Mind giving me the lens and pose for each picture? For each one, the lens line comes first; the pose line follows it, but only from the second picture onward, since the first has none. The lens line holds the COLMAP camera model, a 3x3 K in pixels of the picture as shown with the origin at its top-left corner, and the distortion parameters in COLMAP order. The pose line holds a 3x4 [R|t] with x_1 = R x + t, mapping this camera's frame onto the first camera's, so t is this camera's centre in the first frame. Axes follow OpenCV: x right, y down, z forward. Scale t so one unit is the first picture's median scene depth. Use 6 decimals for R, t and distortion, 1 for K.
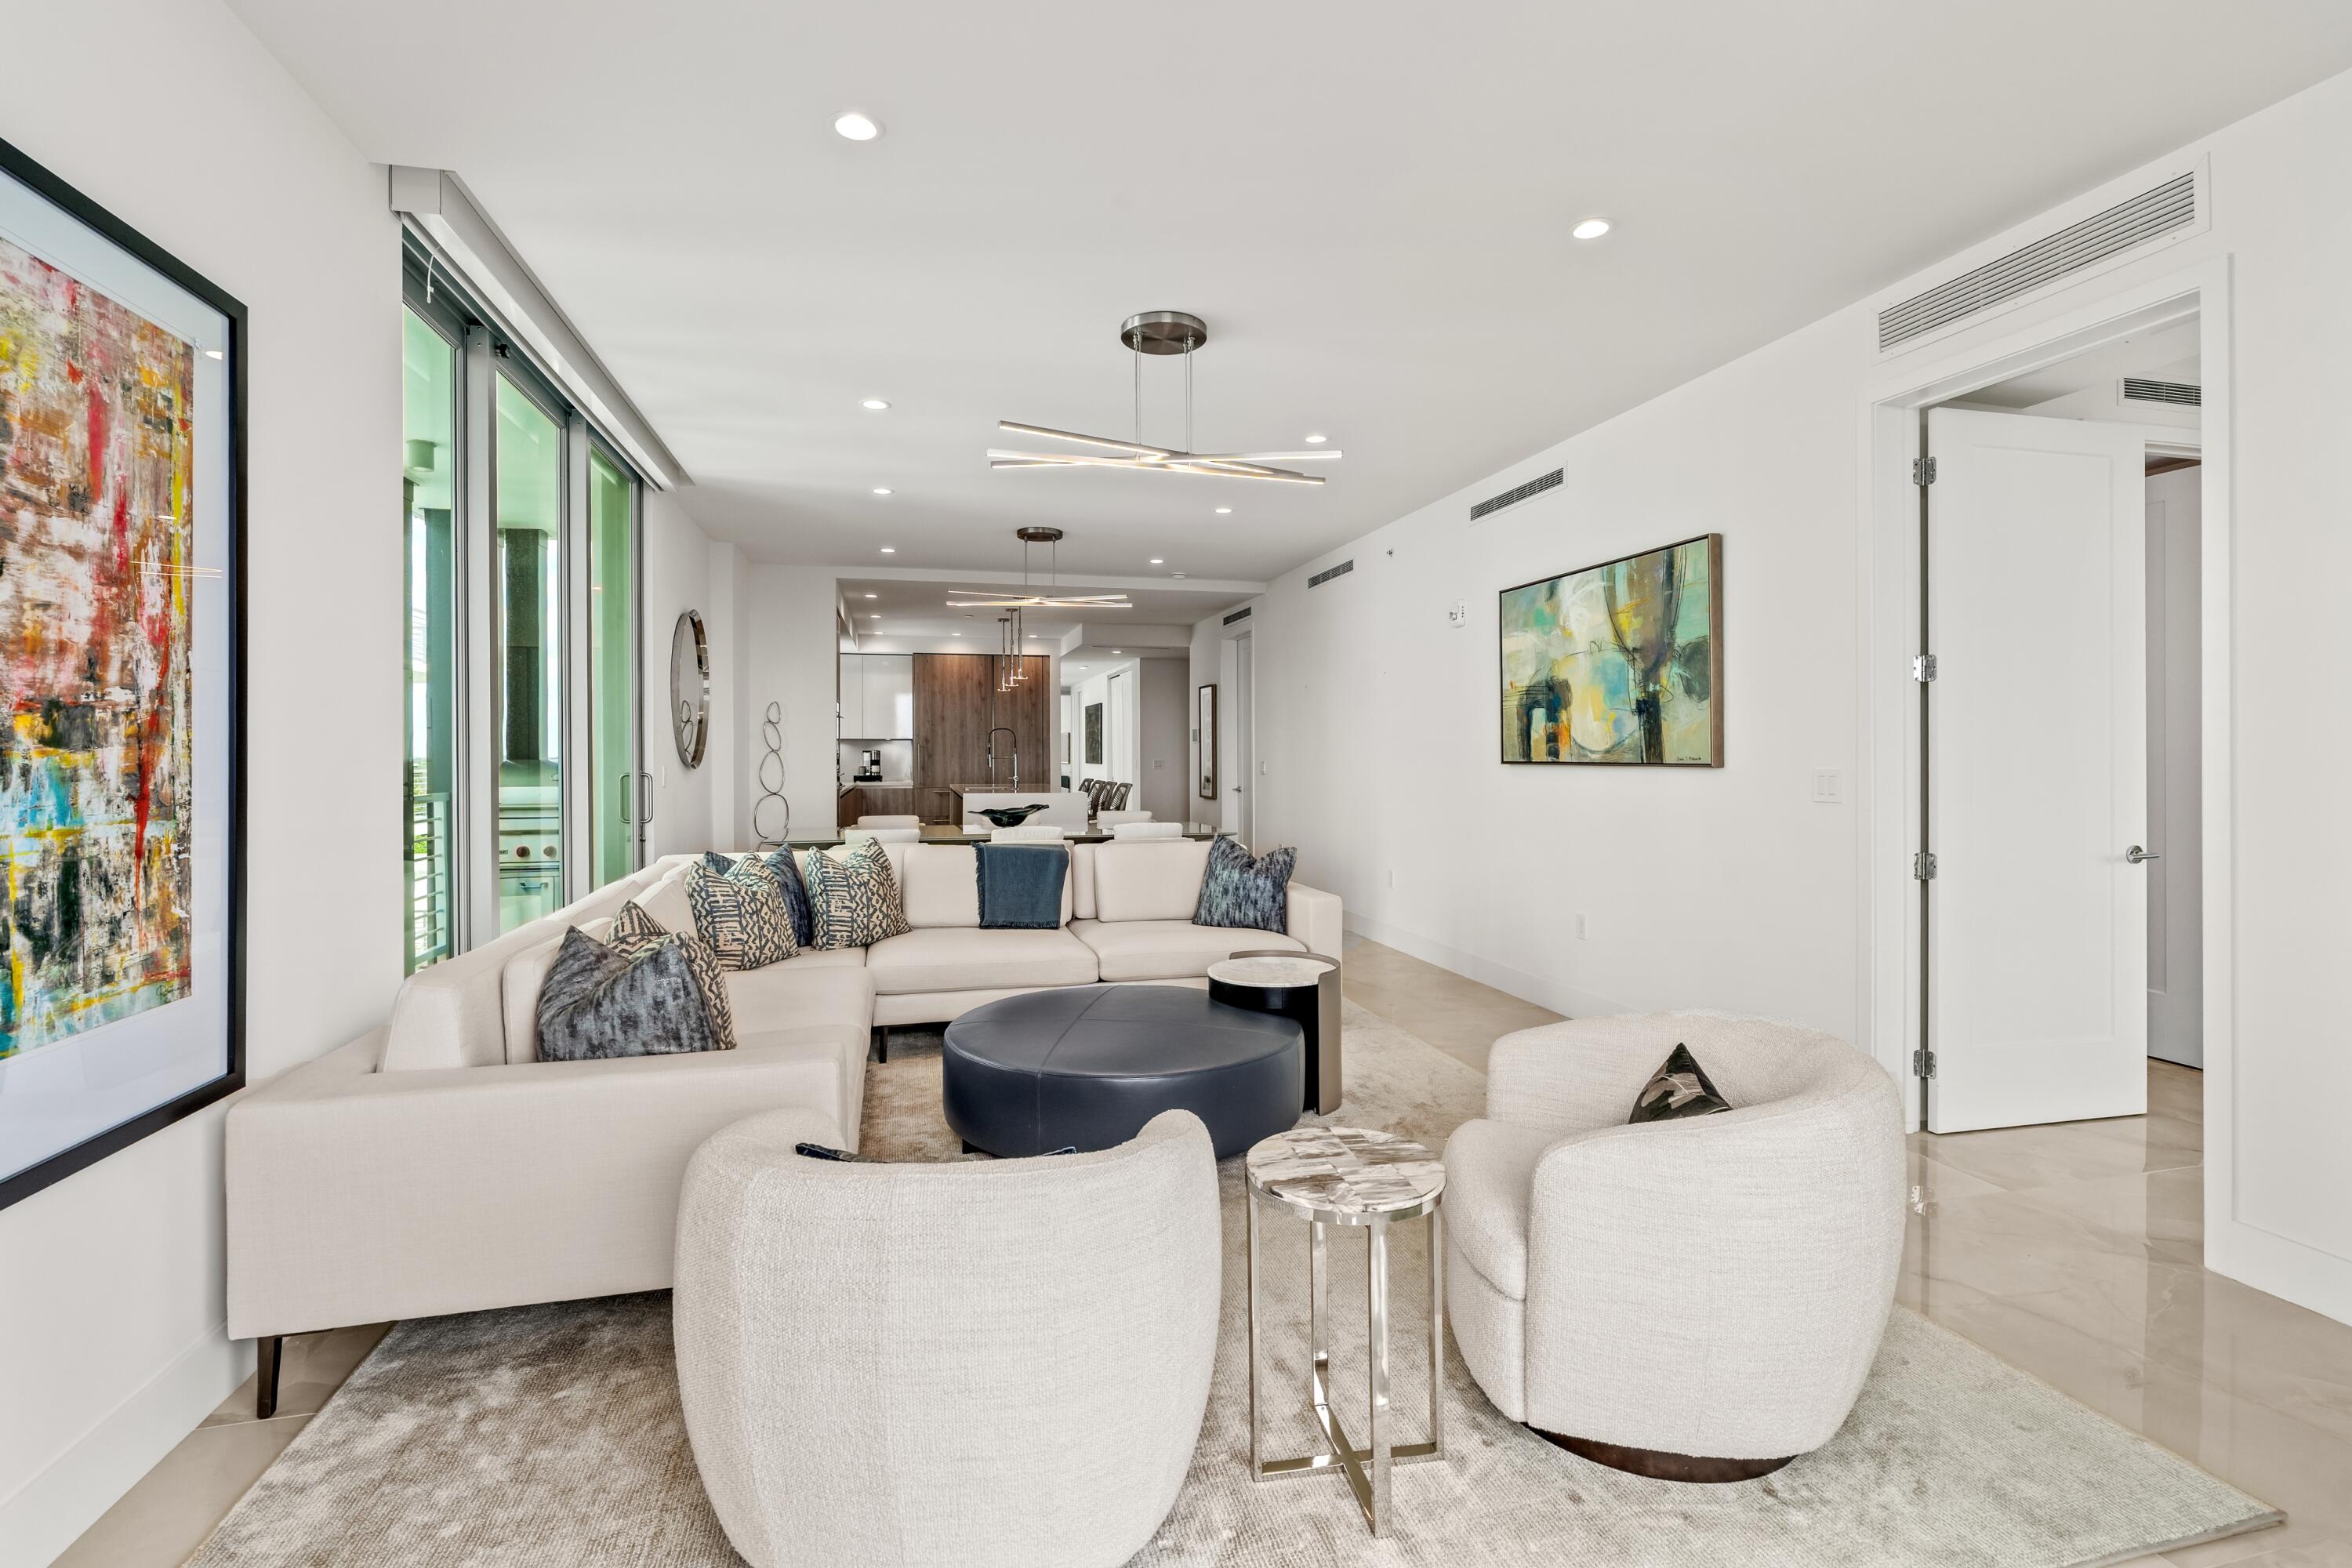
lens RADIAL K [[1070.8, 0, 1177.4], [0, 1070.8, 752.0], [0, 0, 1]] dist [0.000535, 0.000746]
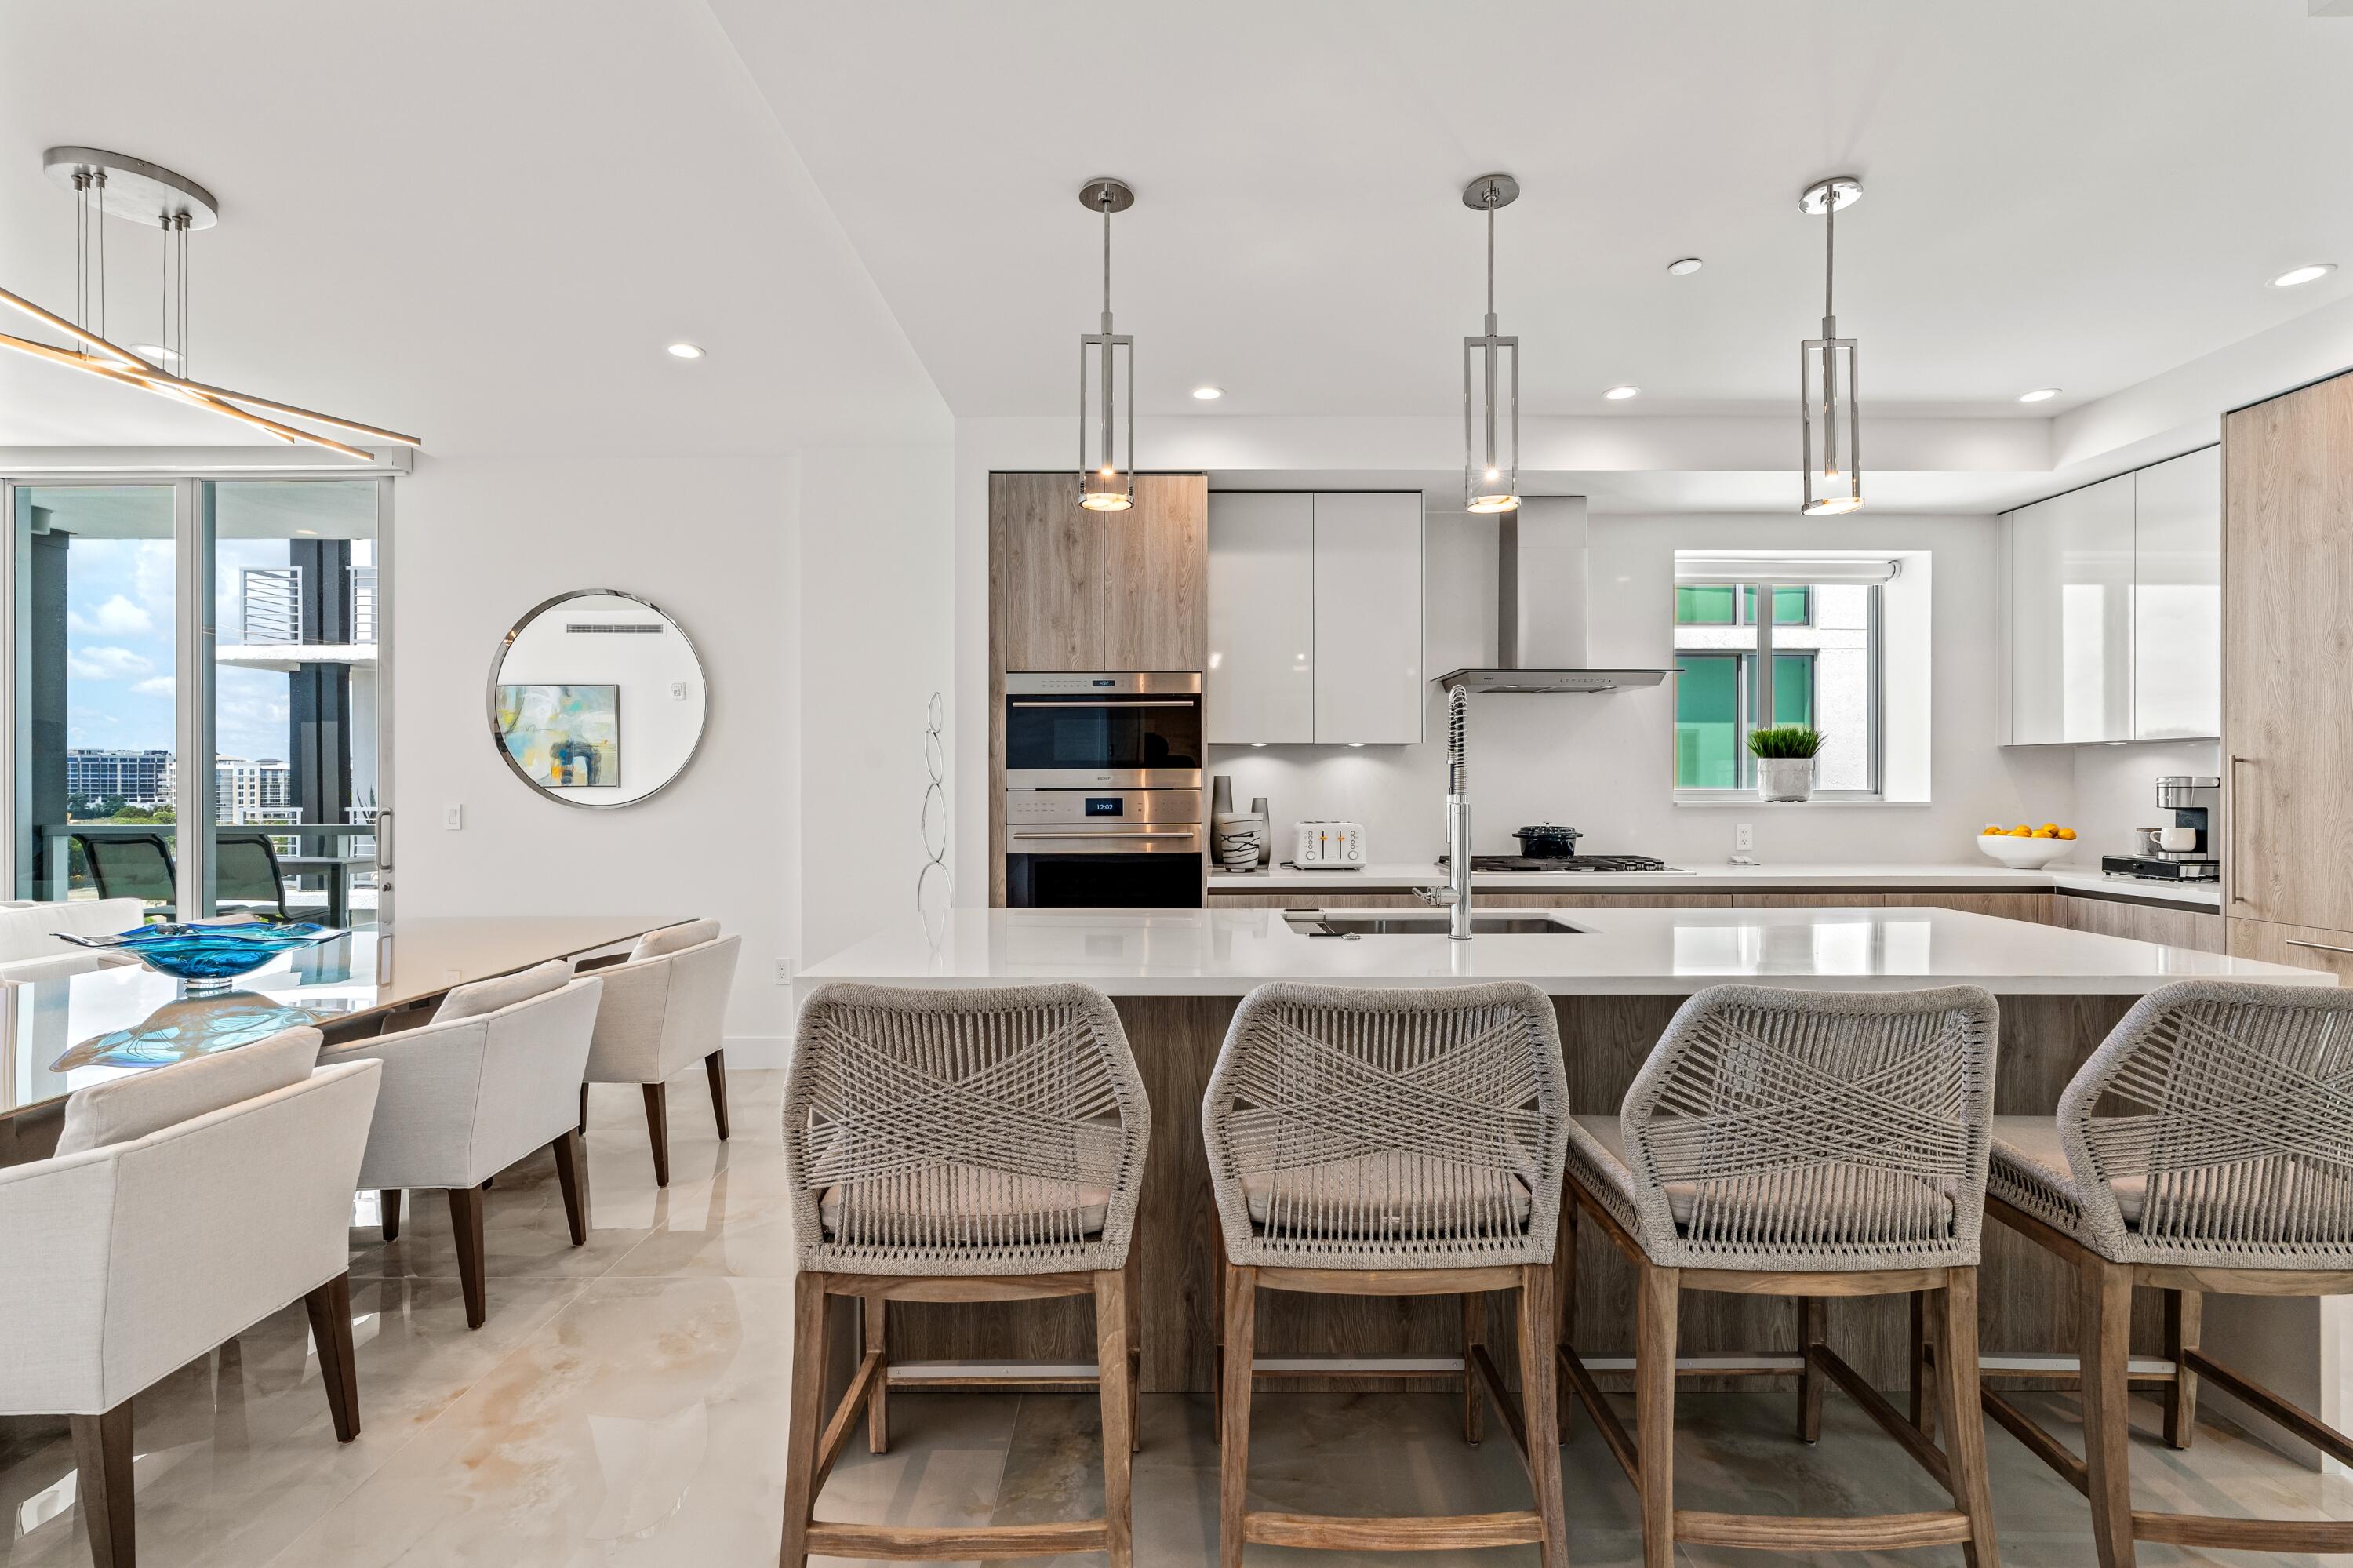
lens RADIAL K [[1059.7, 0, 1176.5], [0, 1059.7, 784.0], [0, 0, 1]] dist [-0.003343, 0.000633]
pose [[-0.243466, 0.001975, -0.969908, 0.496990], [0.002897, 0.999995, 0.001309, -0.005258], [0.969905, -0.002491, -0.243470, 5.413237]]
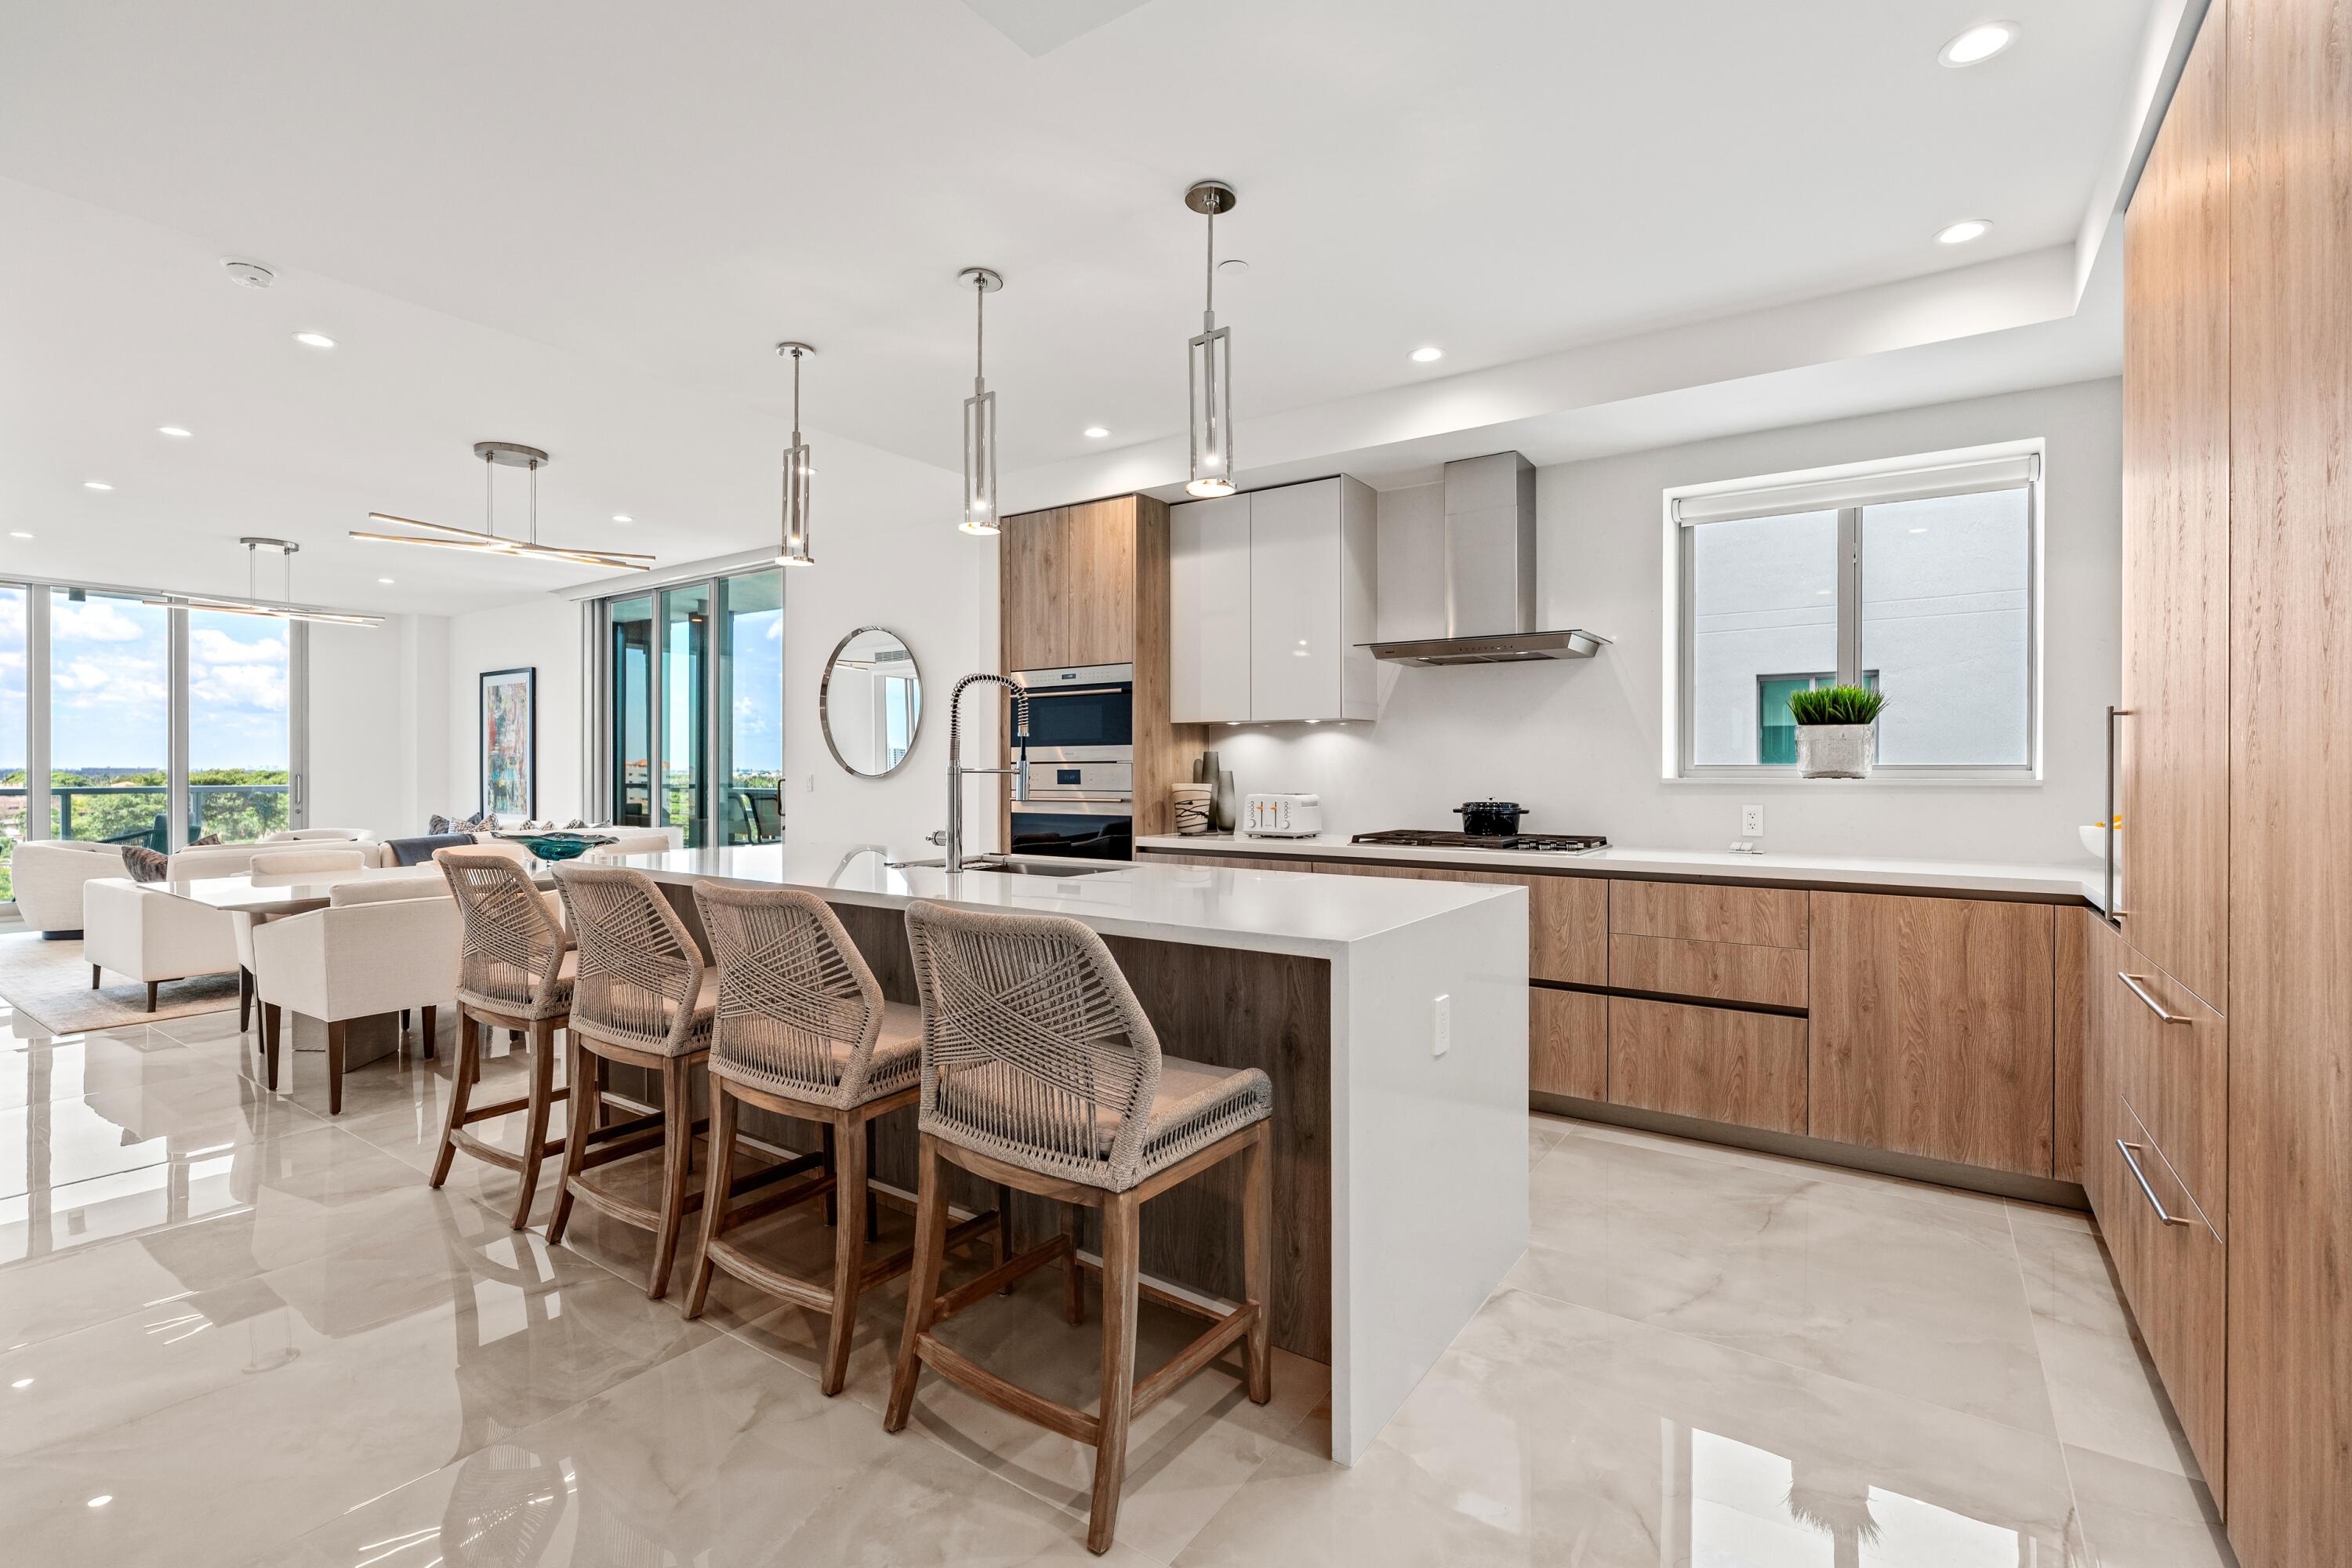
lens RADIAL K [[1055.3, 0, 1176.7], [0, 1055.3, 772.5], [0, 0, 1]] dist [-0.005588, 0.000211]
pose [[-0.756072, 0.001921, -0.654486, -0.019812], [0.000740, 0.999998, 0.002081, 0.026698], [0.654488, 0.001089, -0.756072, 6.889931]]
